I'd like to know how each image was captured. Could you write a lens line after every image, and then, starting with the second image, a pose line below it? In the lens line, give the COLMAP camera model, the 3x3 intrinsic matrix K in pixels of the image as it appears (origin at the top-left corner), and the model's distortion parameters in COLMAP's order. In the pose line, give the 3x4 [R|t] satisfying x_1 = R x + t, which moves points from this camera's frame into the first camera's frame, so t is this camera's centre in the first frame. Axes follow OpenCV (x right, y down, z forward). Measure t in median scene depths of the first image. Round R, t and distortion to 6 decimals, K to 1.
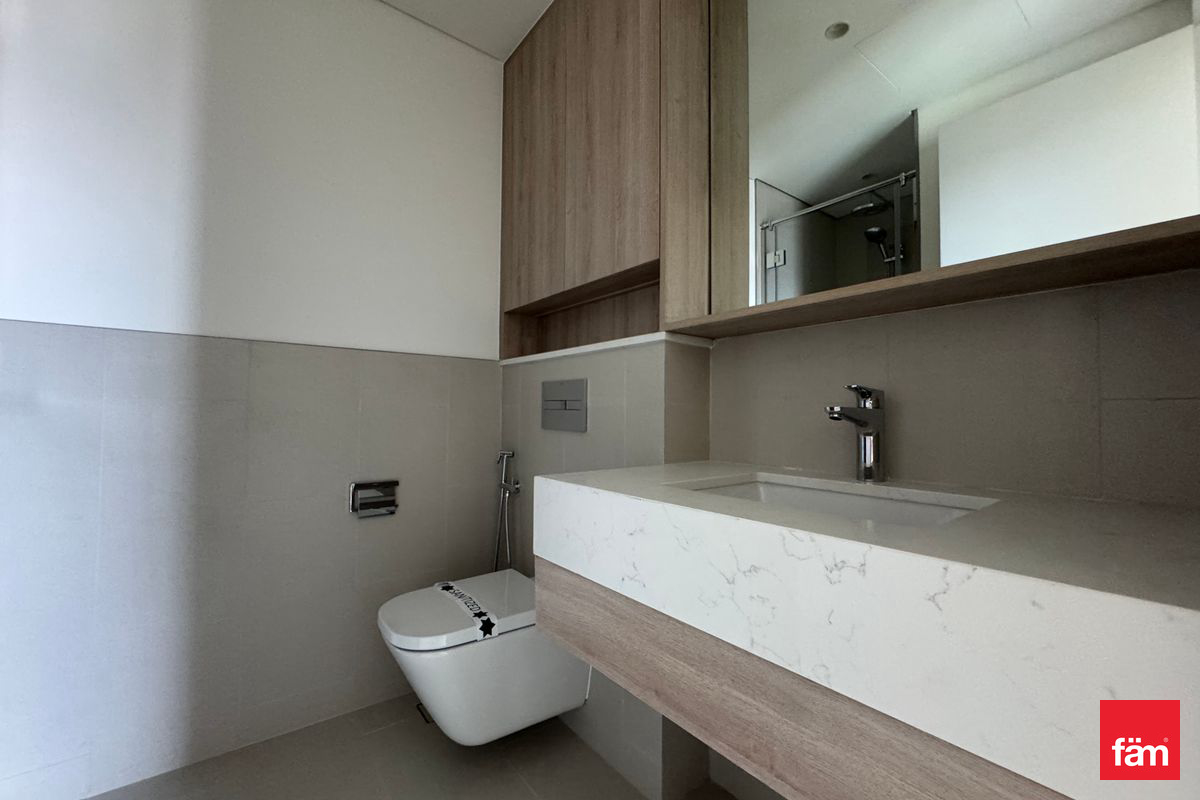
lens RADIAL K [[479.9, 0, 600.8], [0, 479.9, 405.3], [0, 0, 1]] dist [-0.001043, -0.000057]
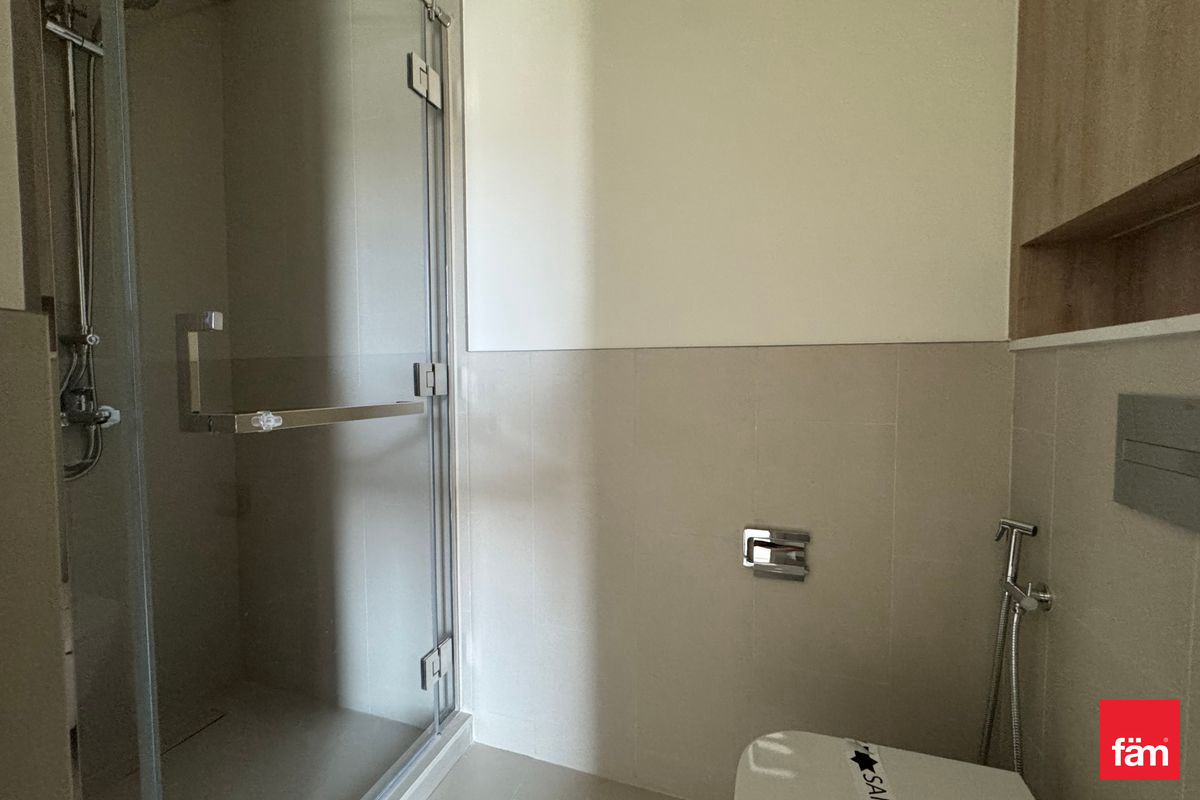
lens RADIAL K [[479.9, 0, 599.8], [0, 479.9, 398.9], [0, 0, 1]] dist [-0.001043, -0.000057]
pose [[0.559691, 0.031081, -0.828118, -0.028404], [0.022738, 0.998344, 0.052837, -0.072394], [0.828389, -0.048403, 0.558058, 0.360216]]
